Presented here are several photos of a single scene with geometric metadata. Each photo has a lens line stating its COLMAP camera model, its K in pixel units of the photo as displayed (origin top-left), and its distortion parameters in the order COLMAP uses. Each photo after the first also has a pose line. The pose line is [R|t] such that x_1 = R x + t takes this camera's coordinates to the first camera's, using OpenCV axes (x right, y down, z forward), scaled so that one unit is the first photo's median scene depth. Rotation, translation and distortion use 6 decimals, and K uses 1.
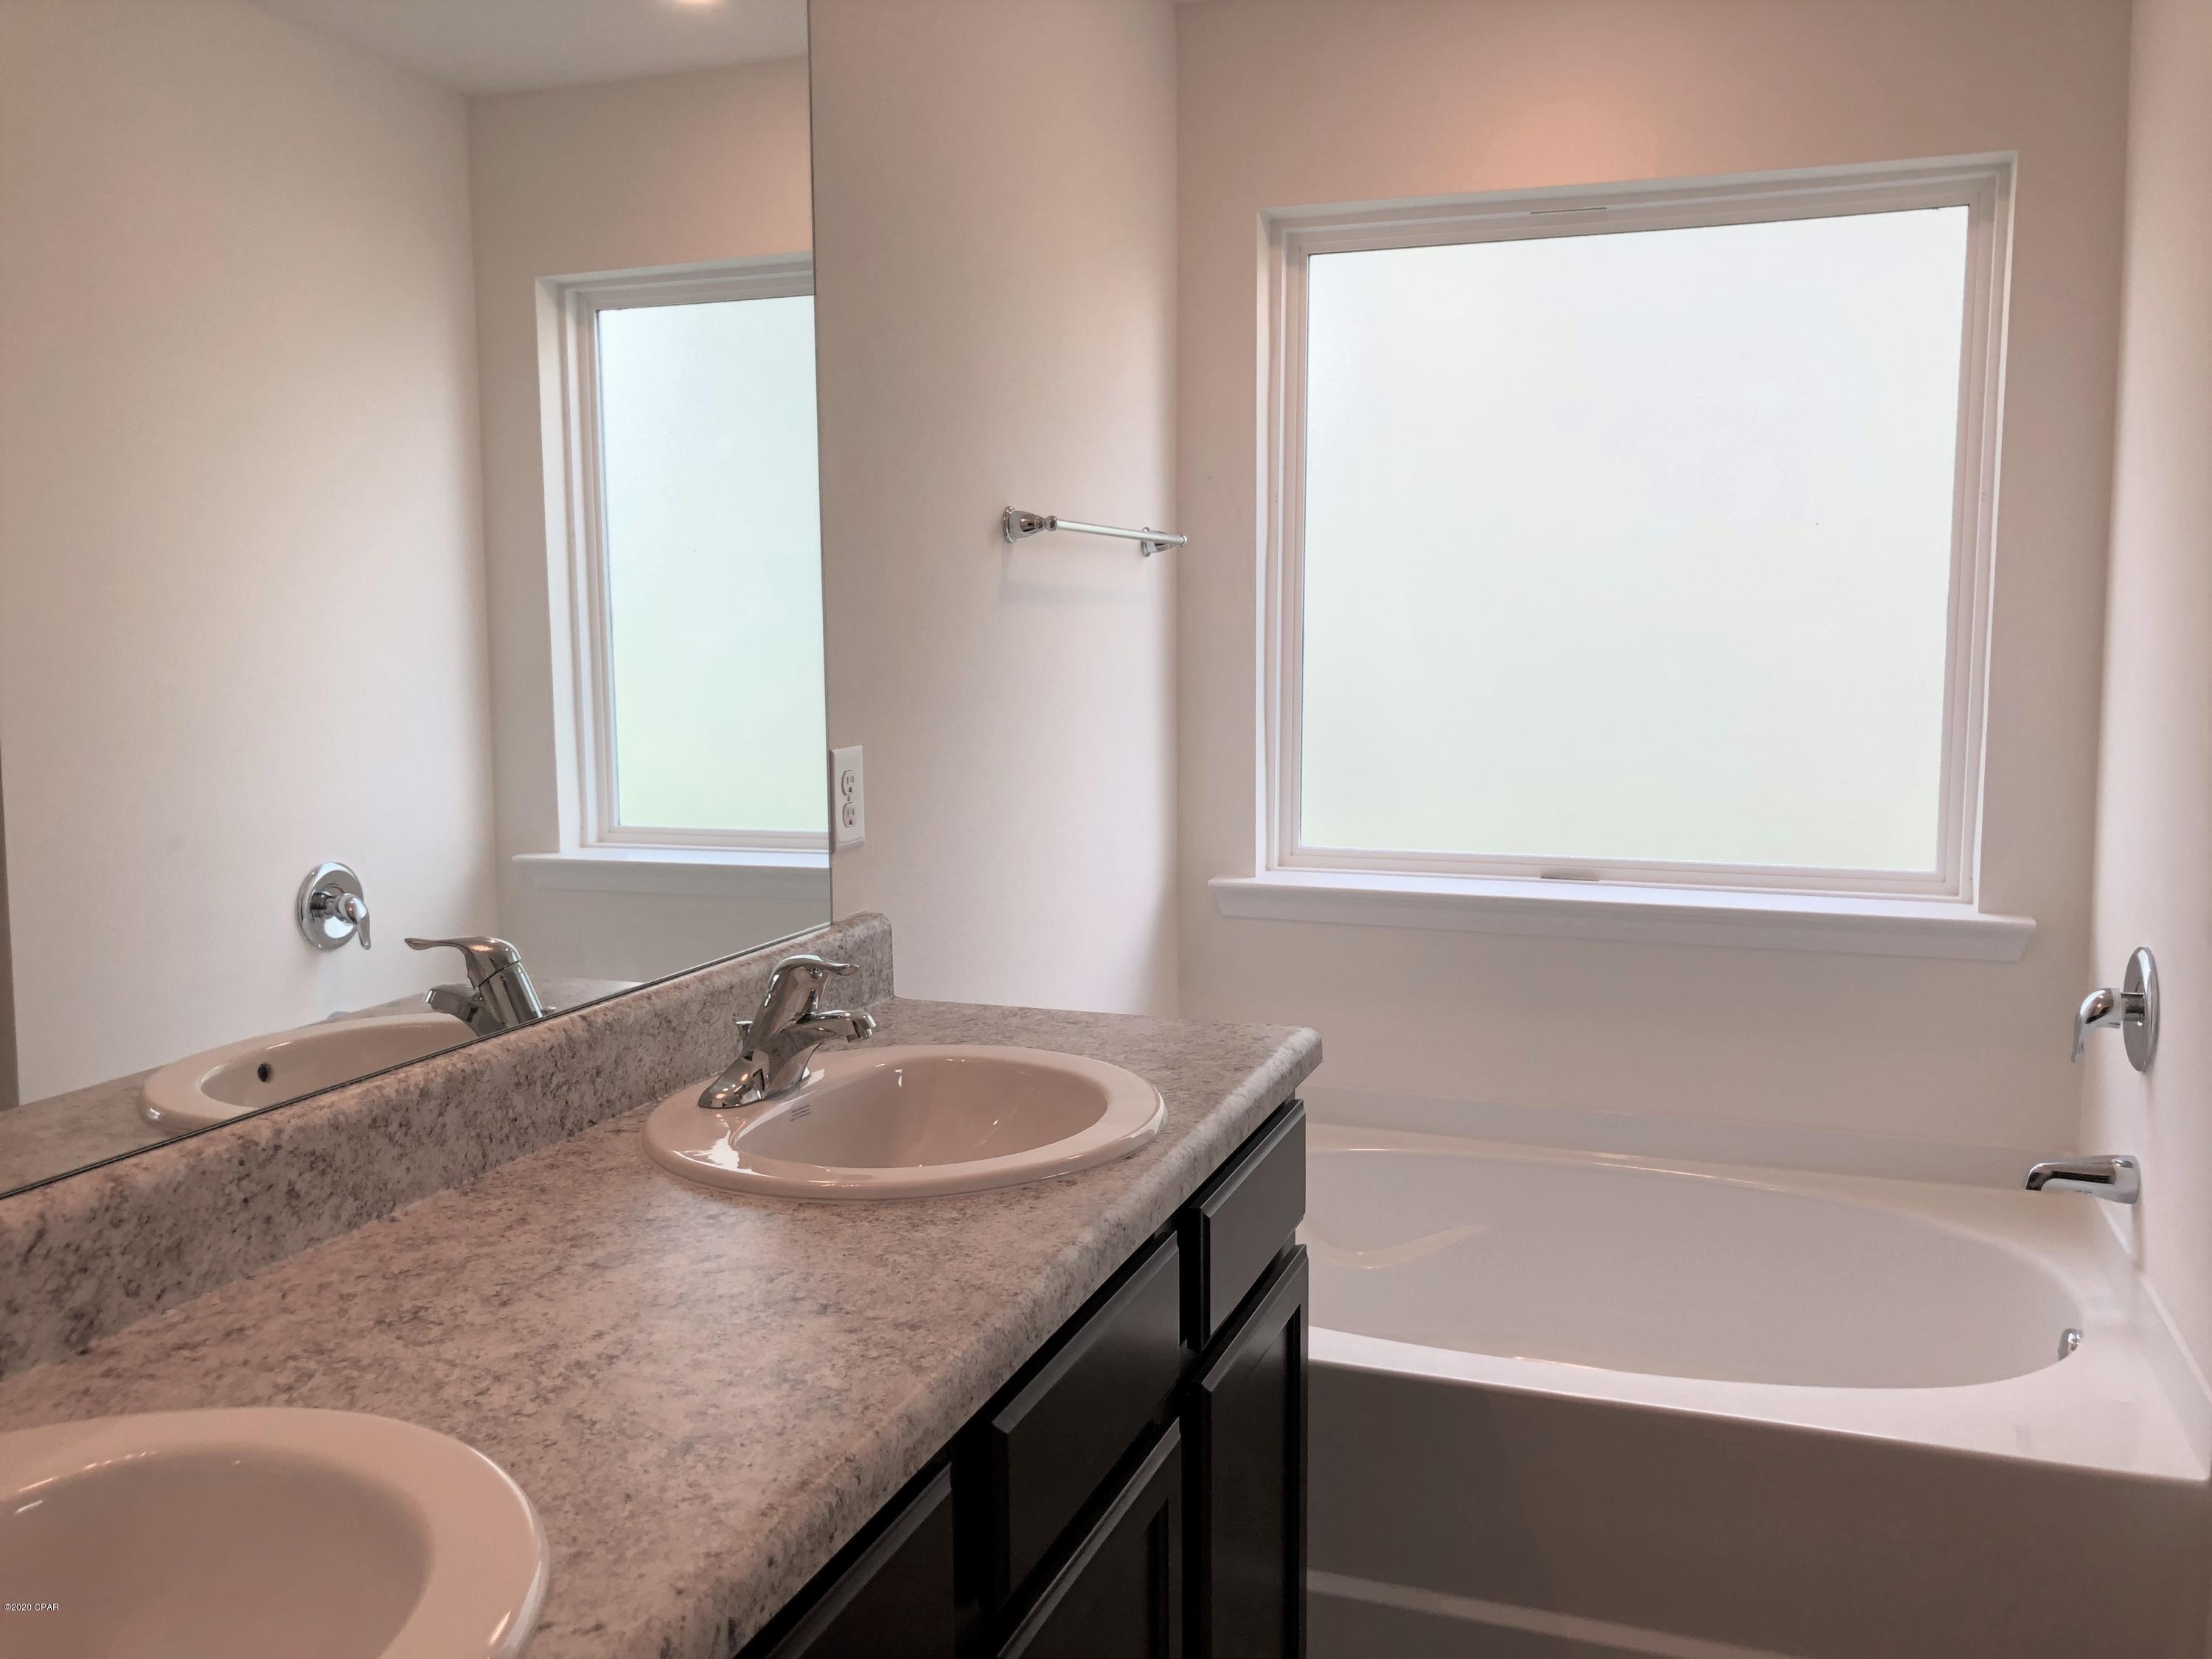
lens RADIAL K [[1847.9, 0, 1126.6], [0, 1847.9, 835.9], [0, 0, 1]] dist [-0.090199, 0.165740]
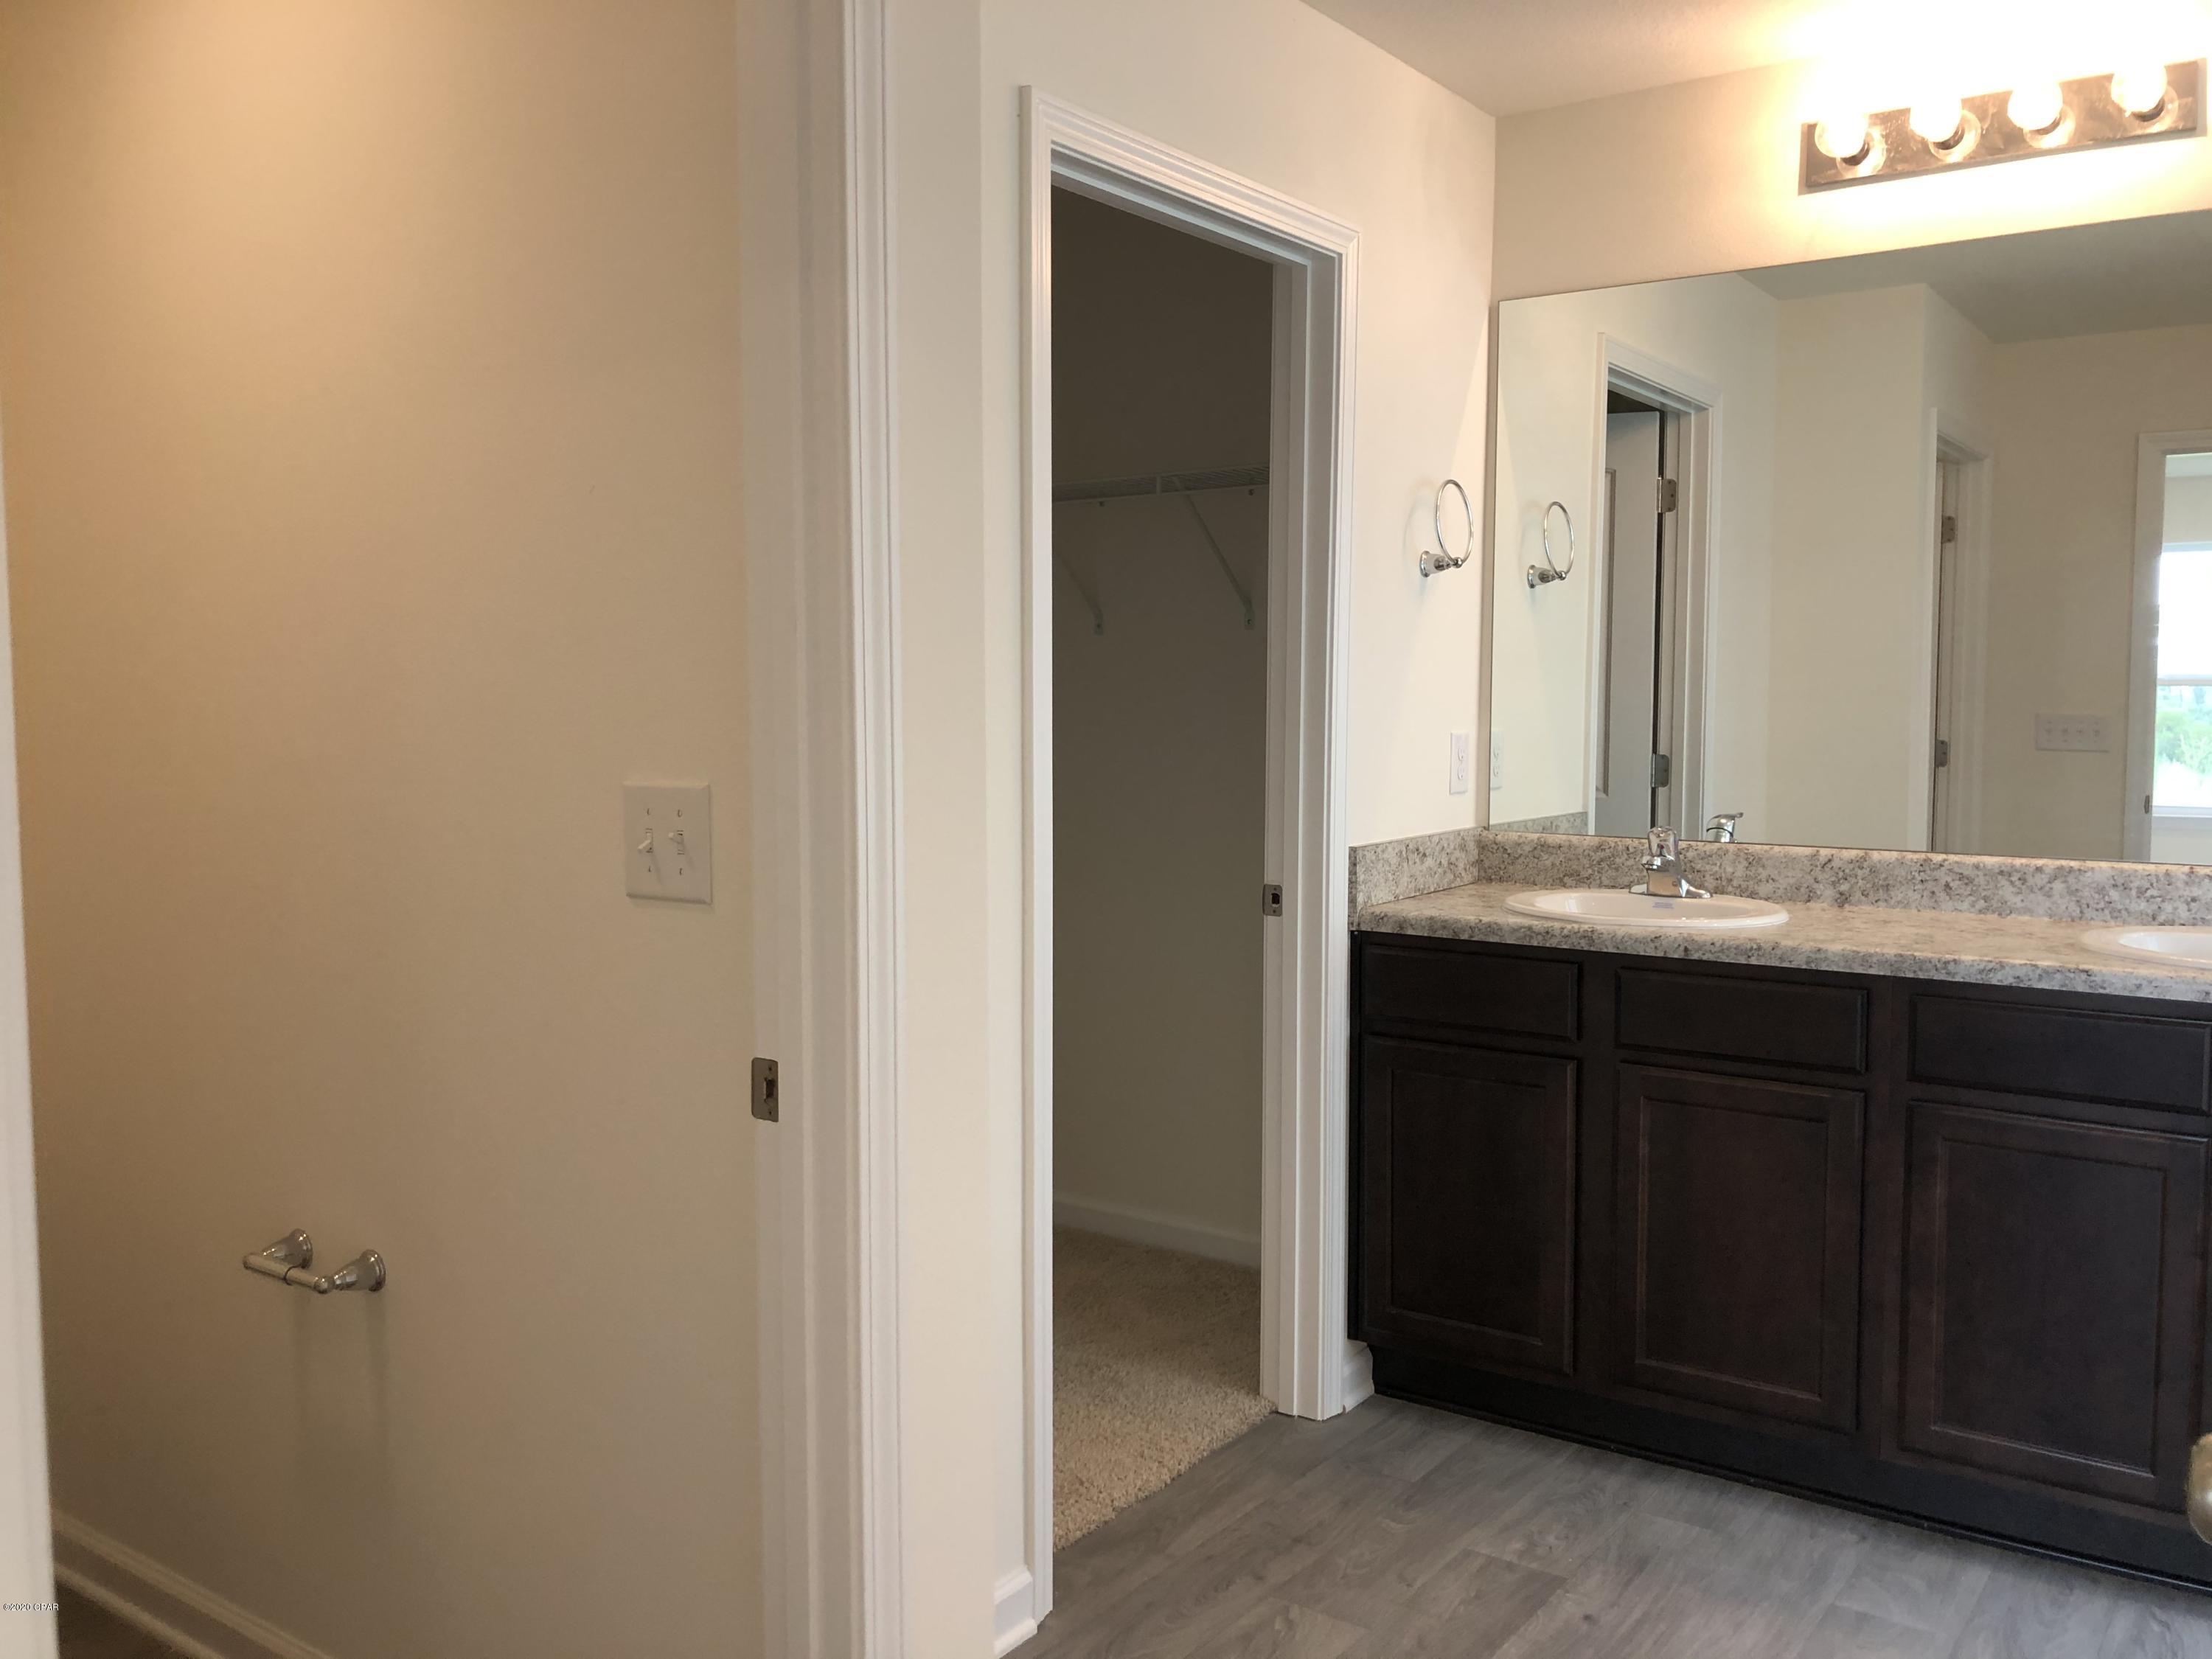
lens RADIAL K [[1838.6, 0, 1106.0], [0, 1838.6, 829.5], [0, 0, 1]] dist [0.004991, 0.002999]
pose [[-0.280331, 0.077134, -0.956799, 2.146628], [-0.109922, 0.987630, 0.111826, -0.031284], [0.953589, 0.136522, -0.268385, 0.554533]]
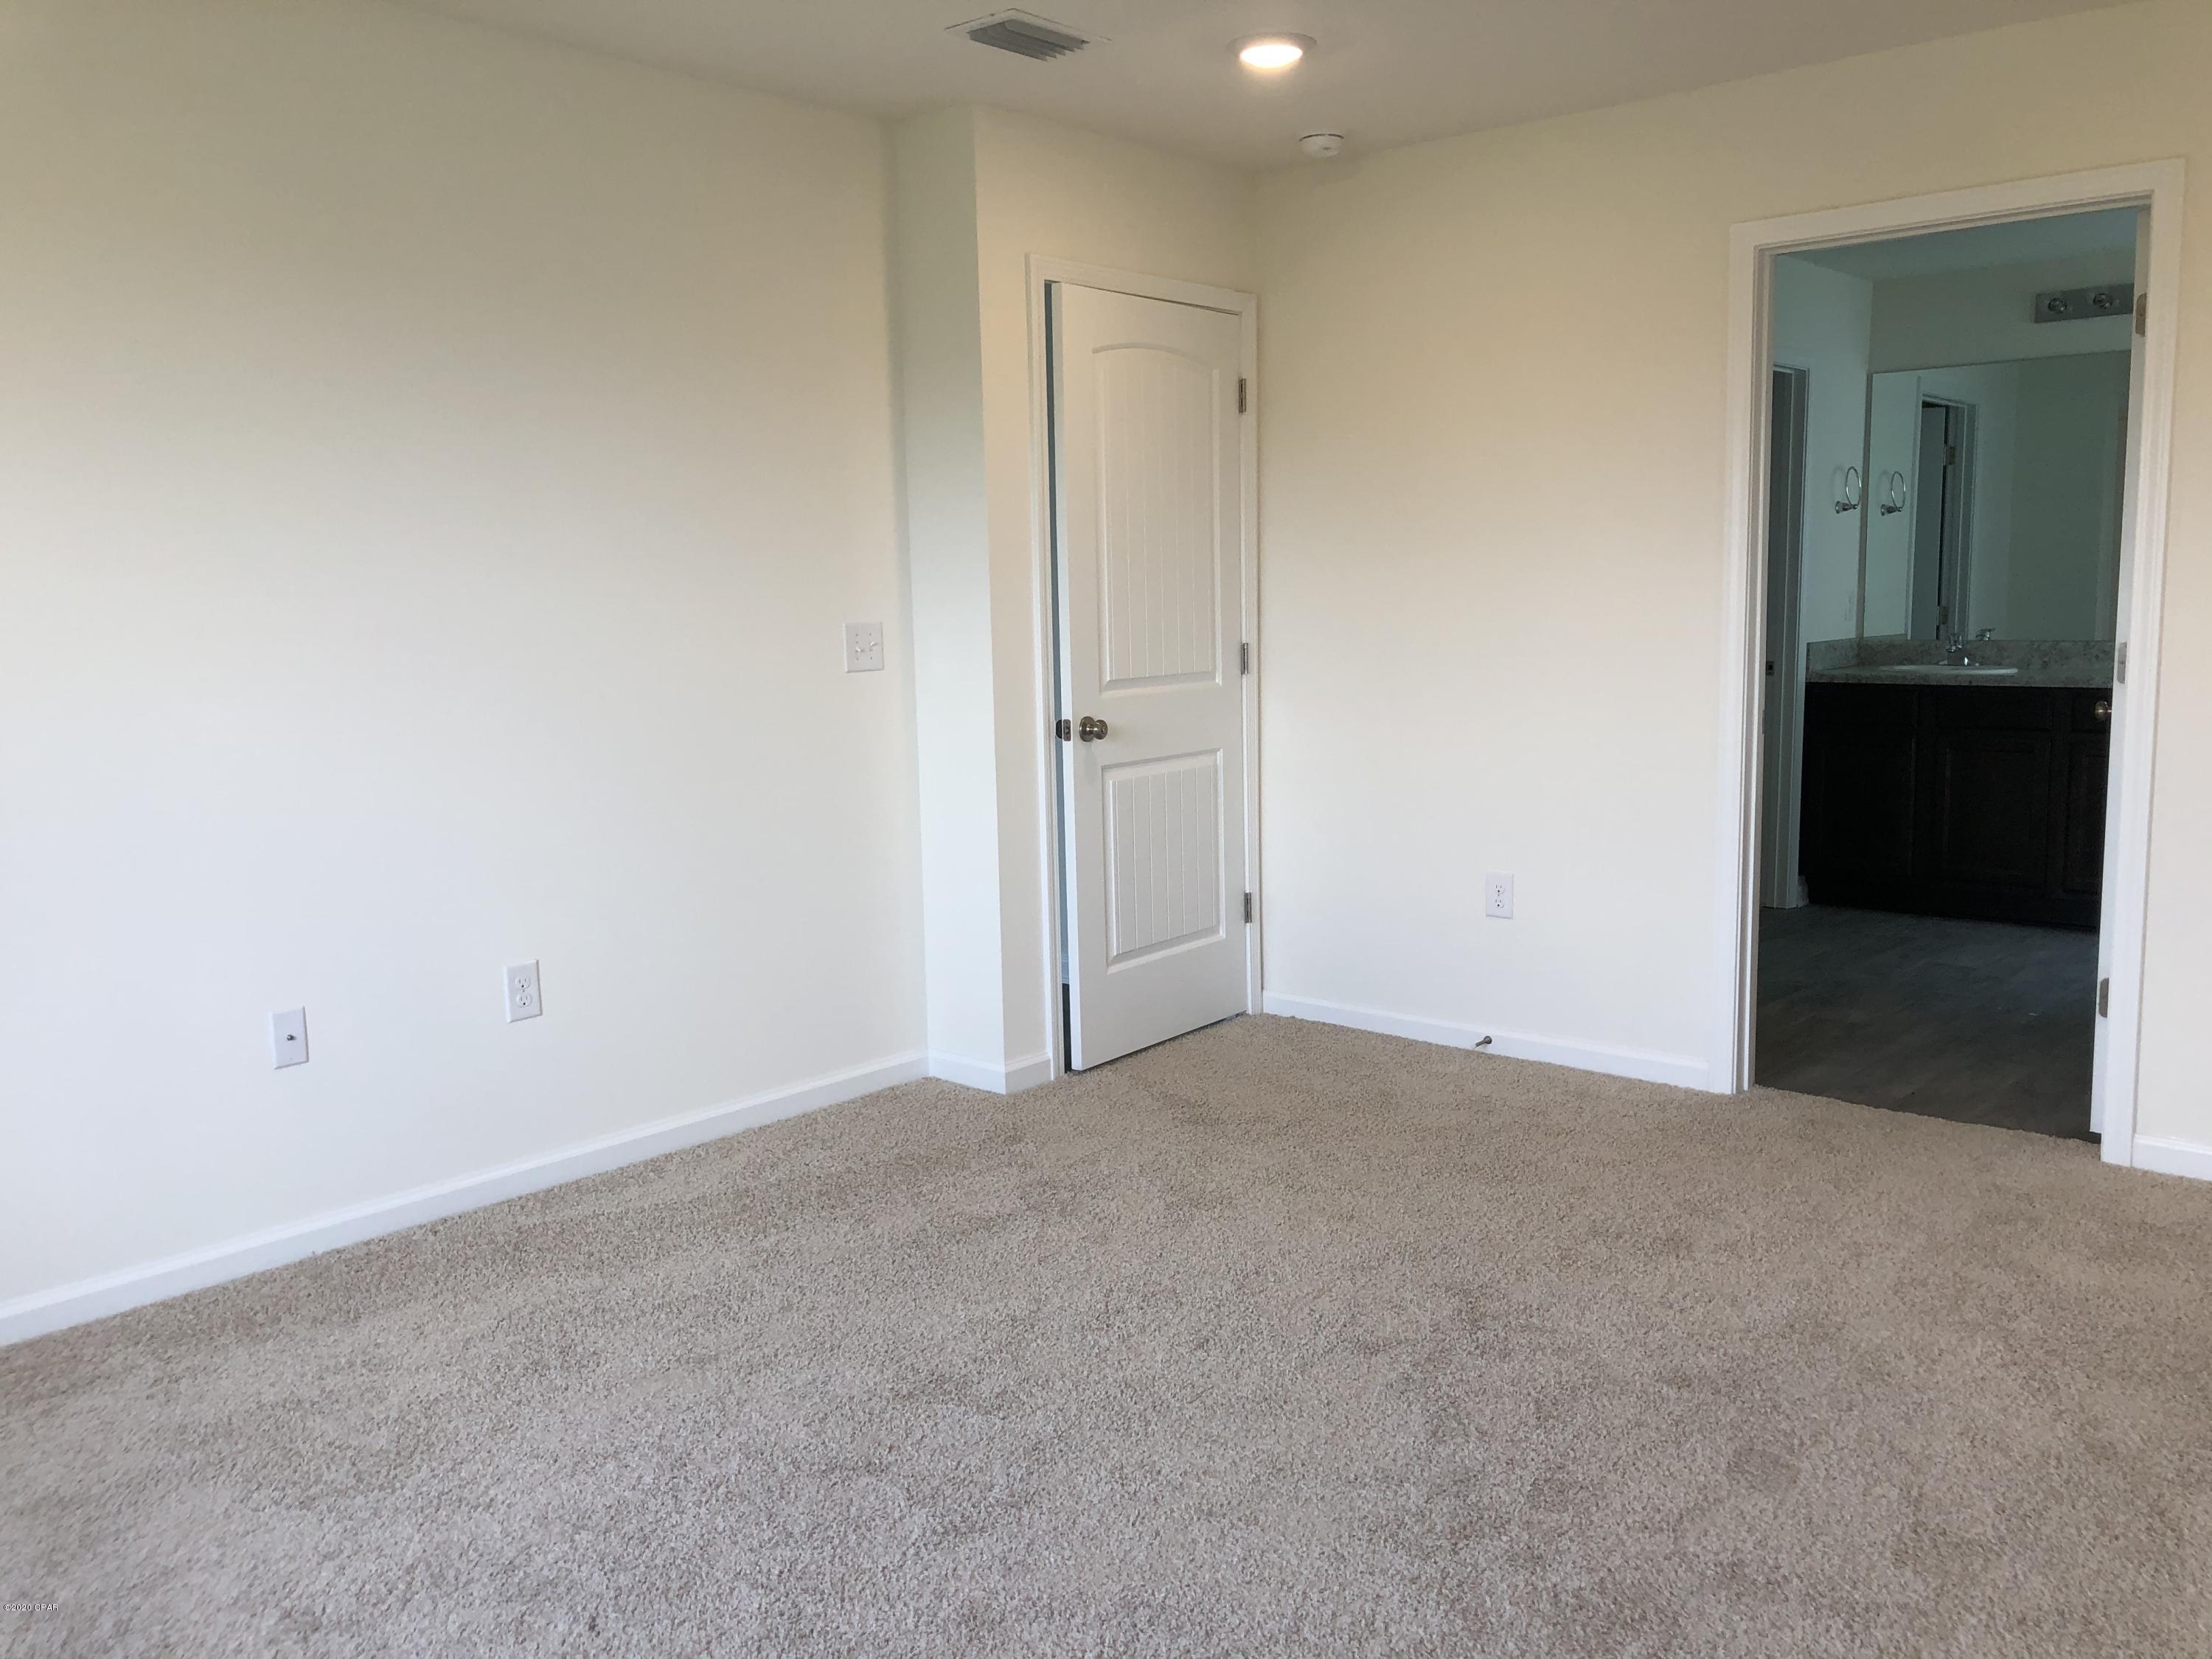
lens RADIAL K [[1838.6, 0, 1106.0], [0, 1838.6, 829.5], [0, 0, 1]] dist [0.004991, 0.002999]
pose [[-0.375645, 0.136107, -0.916715, 5.454405], [-0.086523, 0.979686, 0.180911, -0.028067], [0.922716, 0.147275, -0.356238, 0.312923]]
